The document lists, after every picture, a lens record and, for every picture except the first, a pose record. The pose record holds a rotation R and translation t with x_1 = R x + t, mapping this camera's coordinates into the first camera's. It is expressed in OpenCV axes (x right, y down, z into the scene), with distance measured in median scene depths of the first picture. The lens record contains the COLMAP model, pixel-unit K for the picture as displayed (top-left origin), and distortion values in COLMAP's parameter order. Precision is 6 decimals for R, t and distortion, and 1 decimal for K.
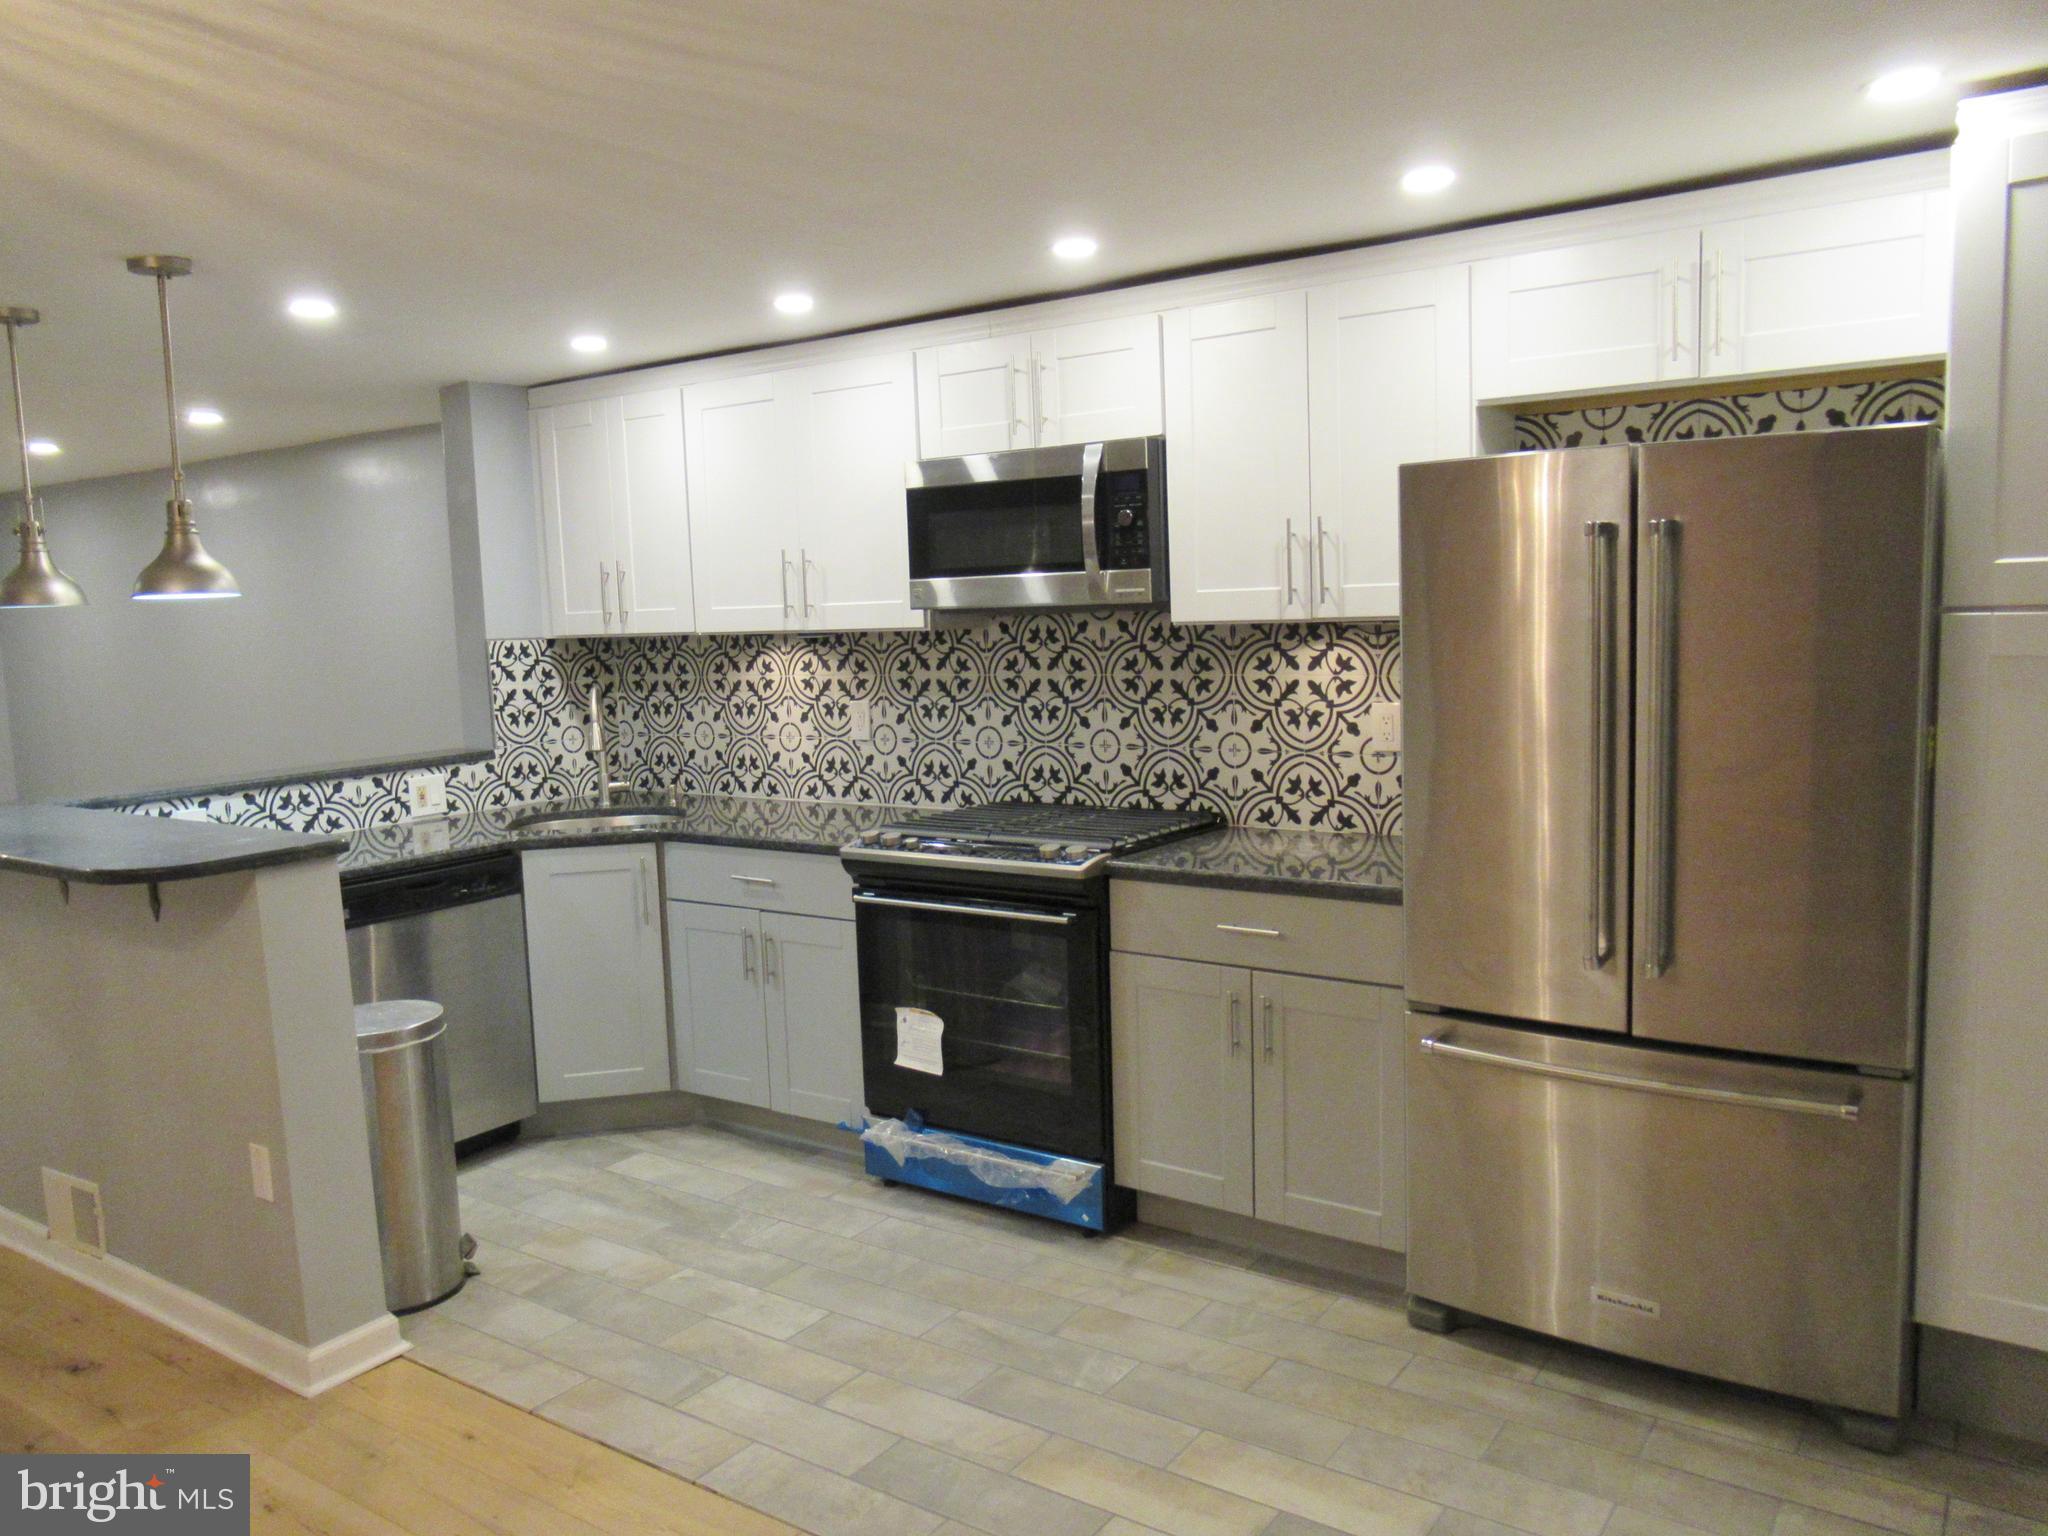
lens RADIAL K [[1516.5, 0, 1029.4], [0, 1516.5, 768.7], [0, 0, 1]] dist [0.000522, 0.006508]
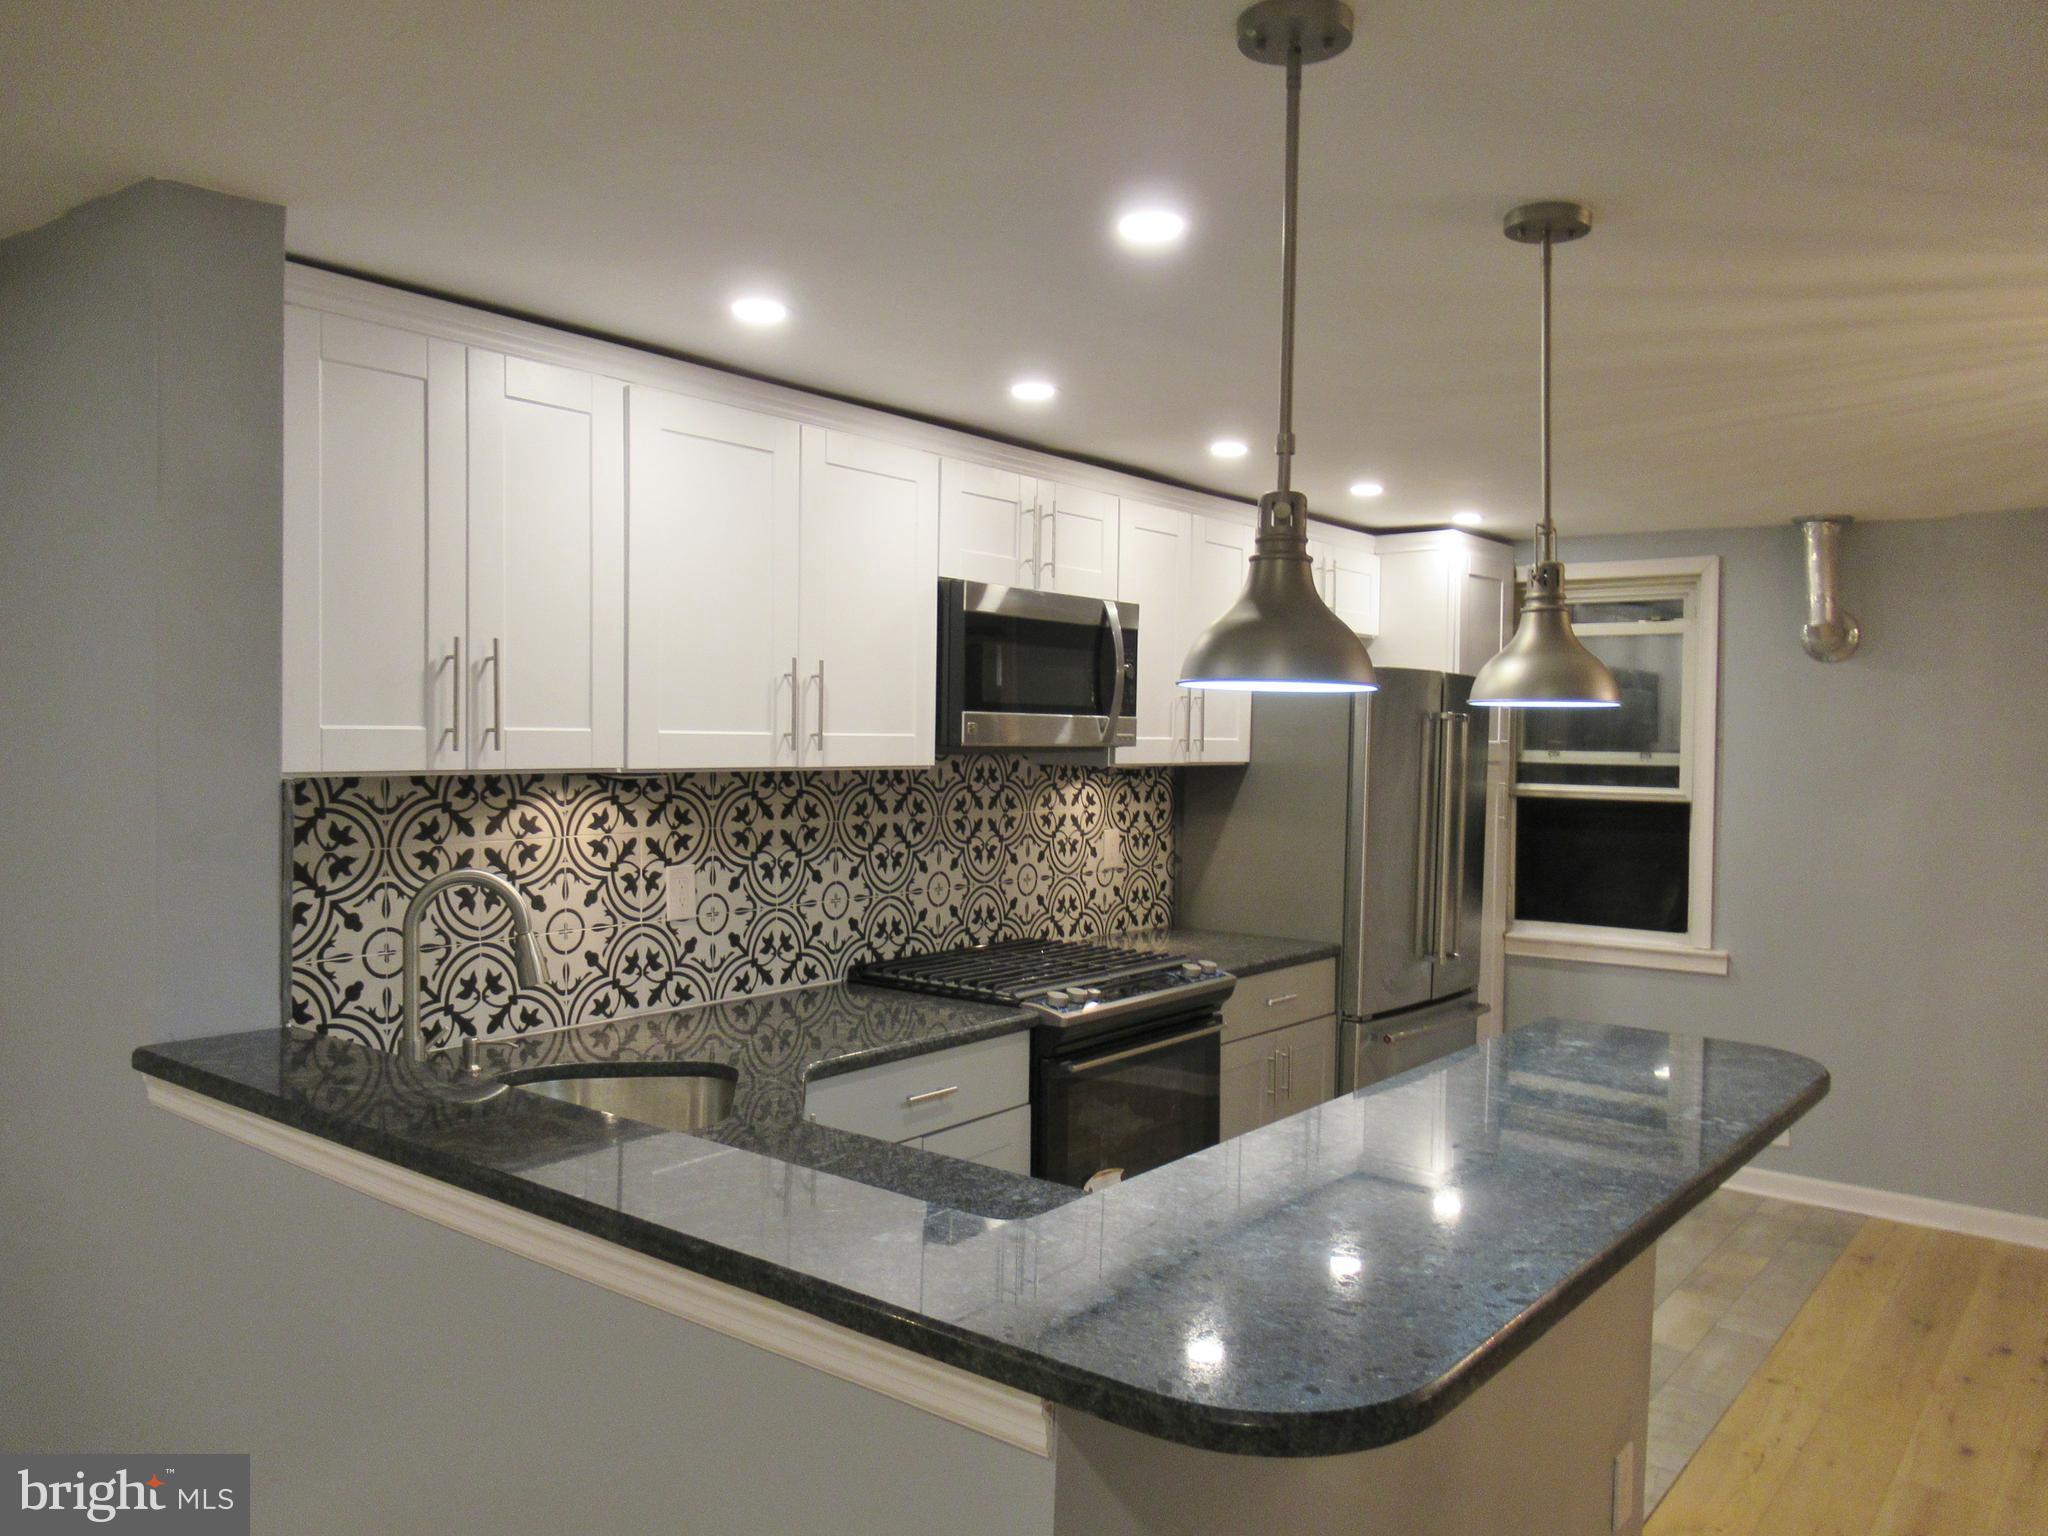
lens RADIAL K [[1520.5, 0, 1024.0], [0, 1520.5, 768.0], [0, 0, 1]] dist [-0.004044, -0.000907]
pose [[0.057363, 0.010439, 0.998299, -0.872039], [0.091631, 0.995670, -0.015677, -0.068205], [-0.994139, 0.092375, 0.056158, 0.834074]]
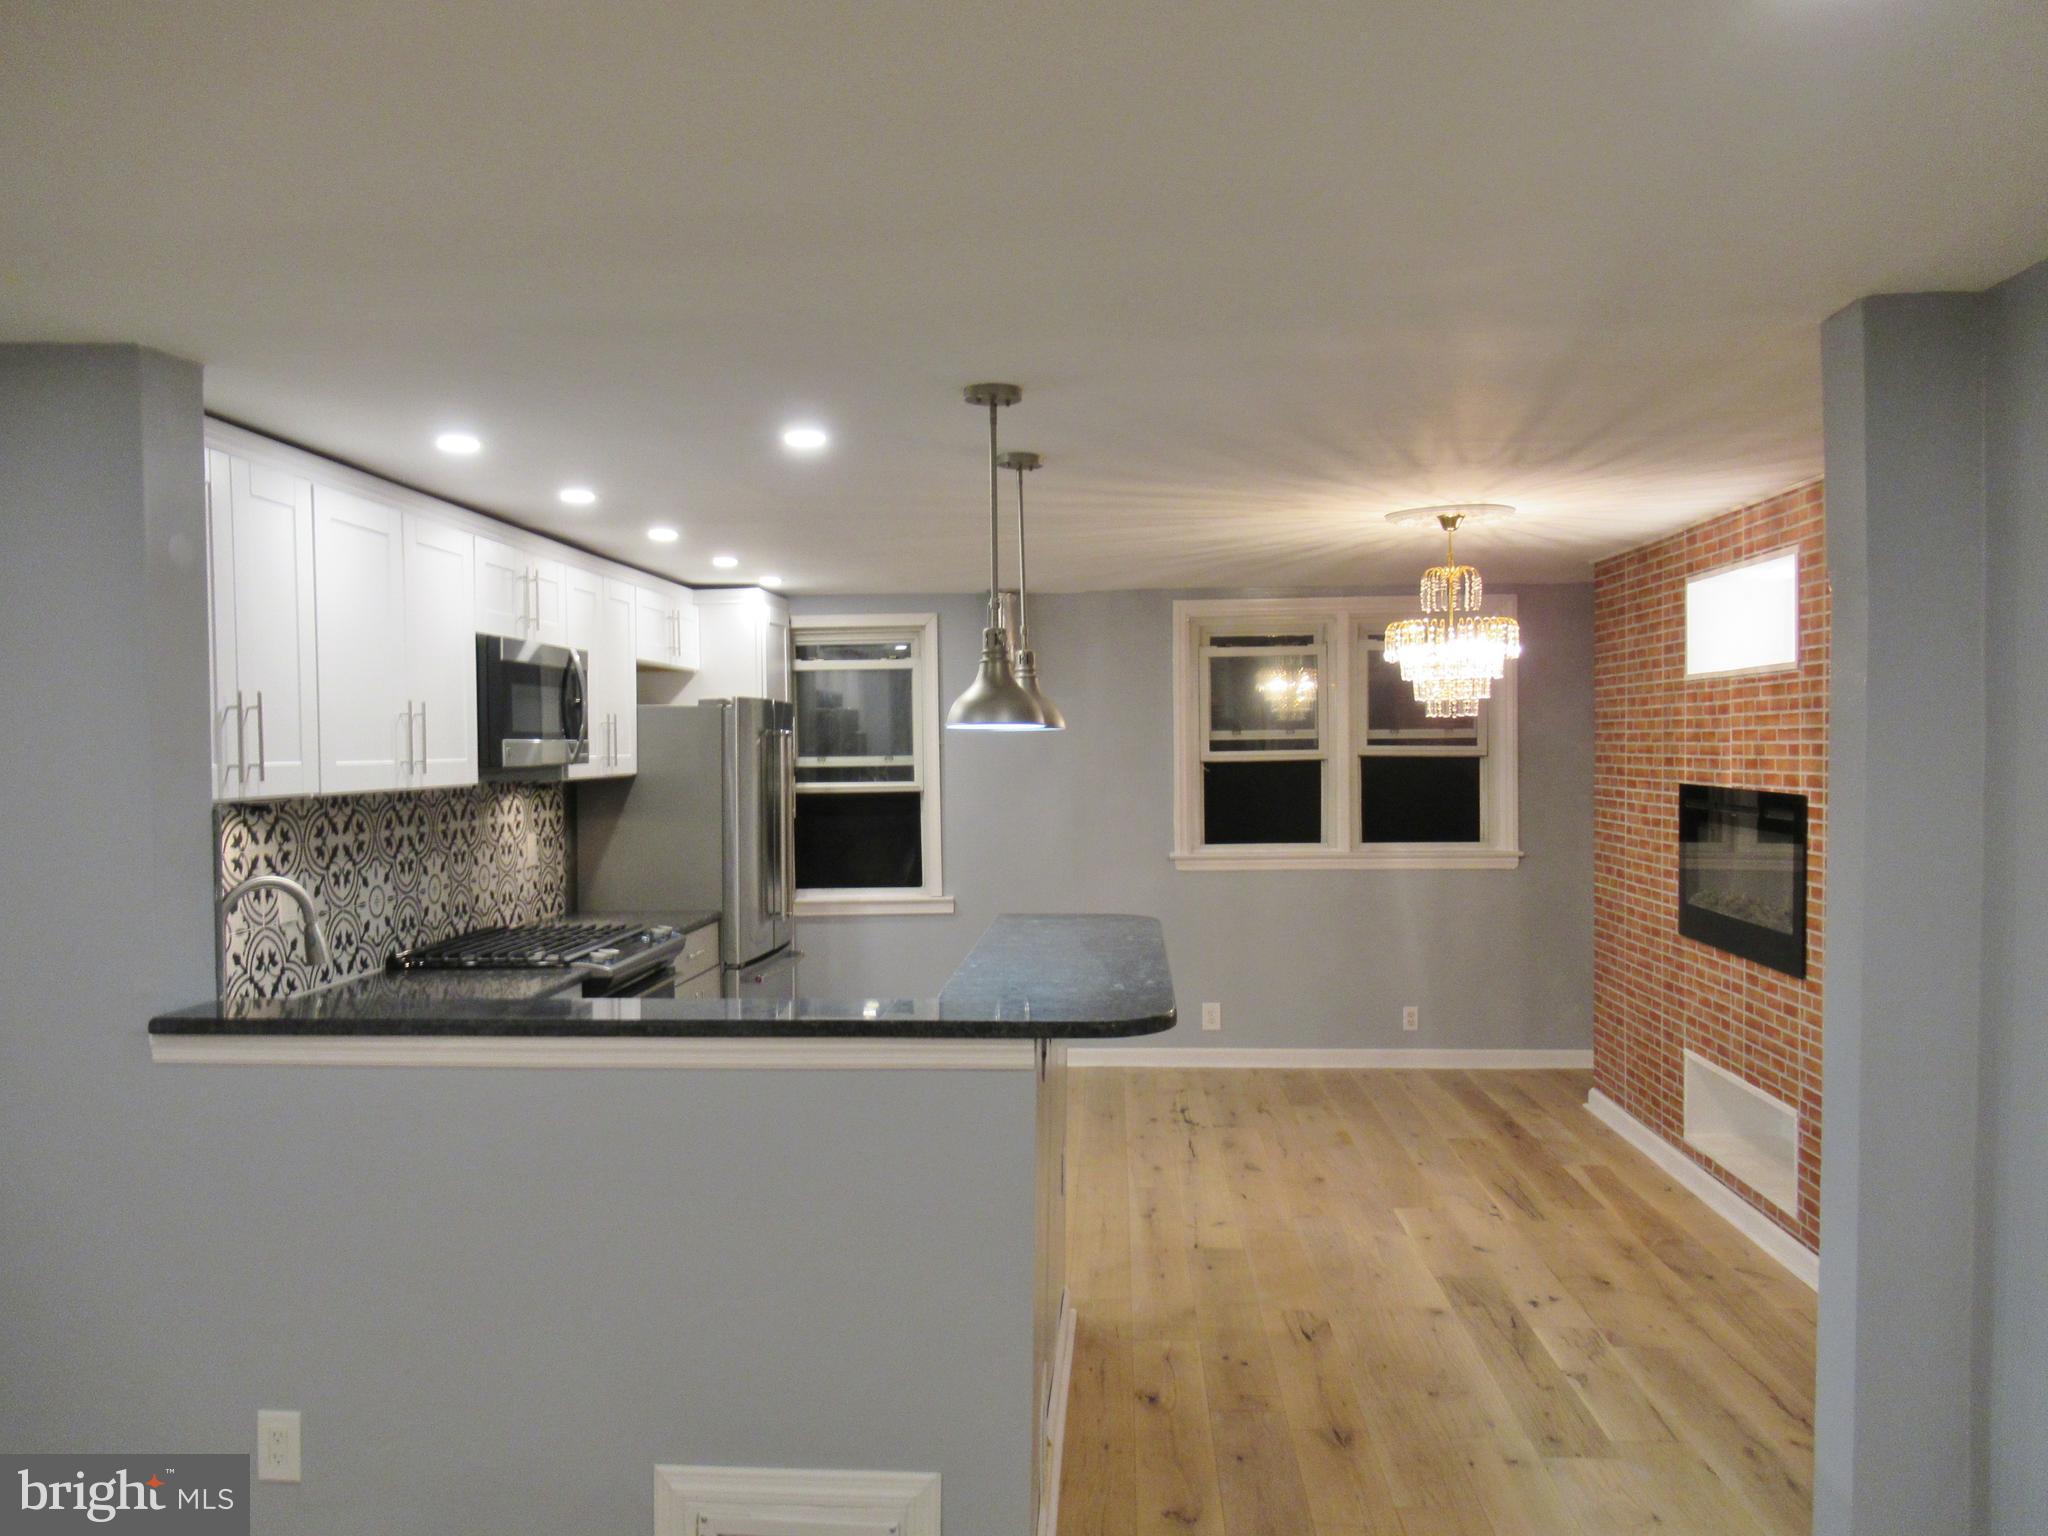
lens RADIAL K [[1521.9, 0, 1026.0], [0, 1521.9, 765.2], [0, 0, 1]] dist [-0.005116, -0.002173]
pose [[-0.518860, 0.028503, 0.854384, -1.116446], [0.124765, 0.991267, 0.042699, -0.096605], [-0.845706, 0.128752, -0.517885, 1.140446]]
